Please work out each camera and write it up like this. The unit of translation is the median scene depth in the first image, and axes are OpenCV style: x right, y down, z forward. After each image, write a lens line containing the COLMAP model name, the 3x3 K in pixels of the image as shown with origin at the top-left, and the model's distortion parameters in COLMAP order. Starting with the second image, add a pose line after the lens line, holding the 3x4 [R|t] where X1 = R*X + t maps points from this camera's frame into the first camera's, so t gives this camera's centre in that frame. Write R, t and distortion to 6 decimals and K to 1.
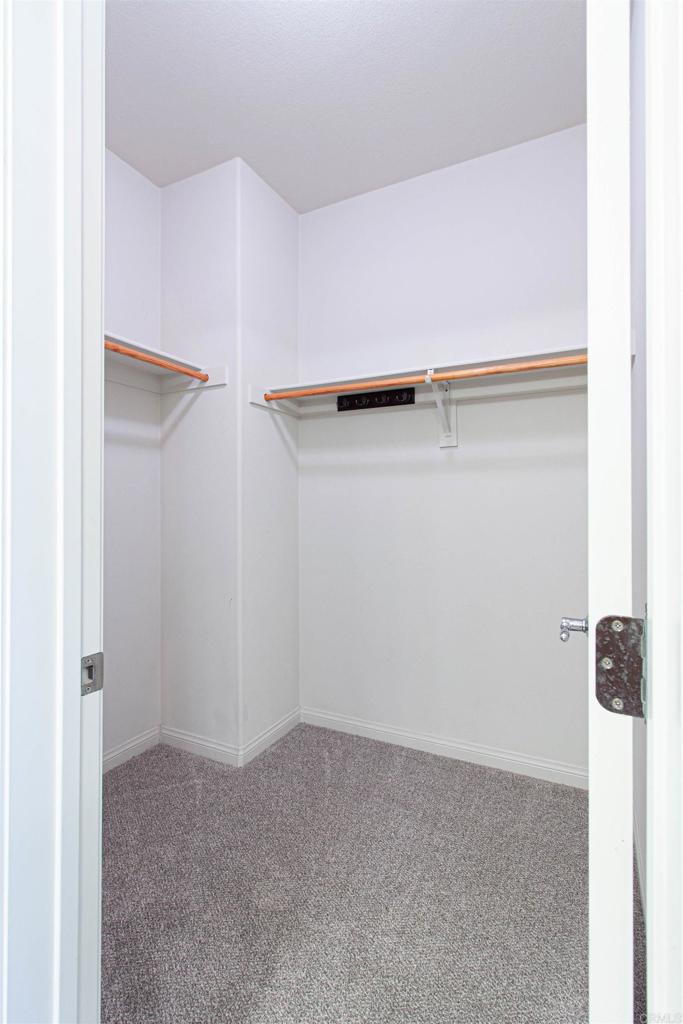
lens RADIAL K [[486.3, 0, 341.0], [0, 486.3, 504.1], [0, 0, 1]] dist [-0.000077, -0.000046]
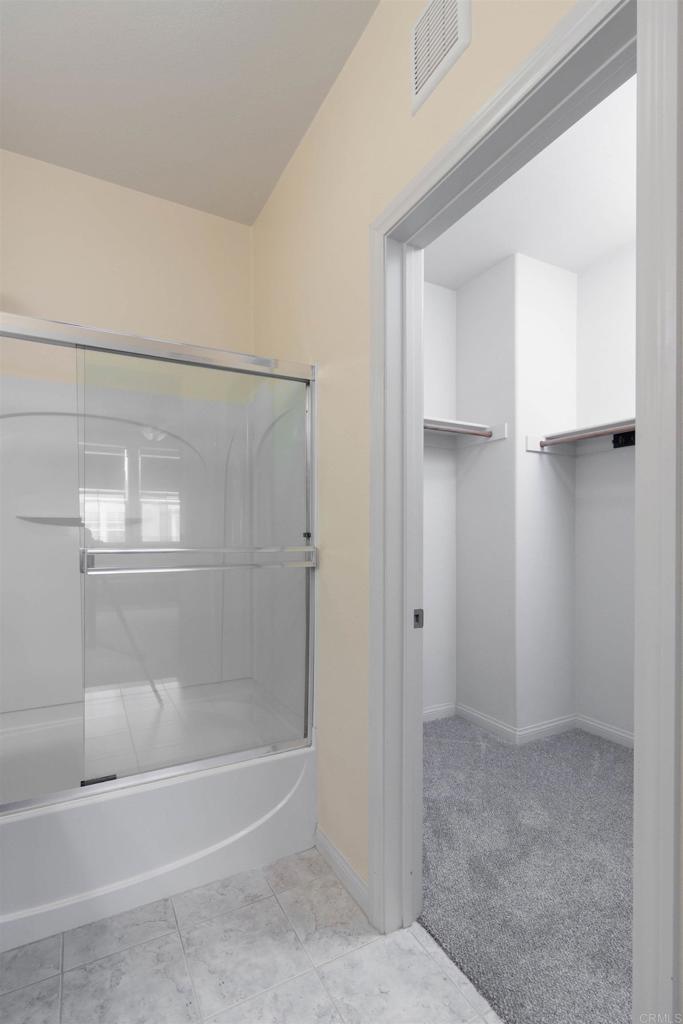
lens RADIAL K [[490.9, 0, 335.4], [0, 490.9, 534.2], [0, 0, 1]] dist [0.010495, 0.000291]
pose [[0.822887, 0.000932, -0.568205, 0.132437], [0.001226, 0.999993, 0.003415, -0.003702], [0.568204, -0.003507, 0.822880, -0.318237]]
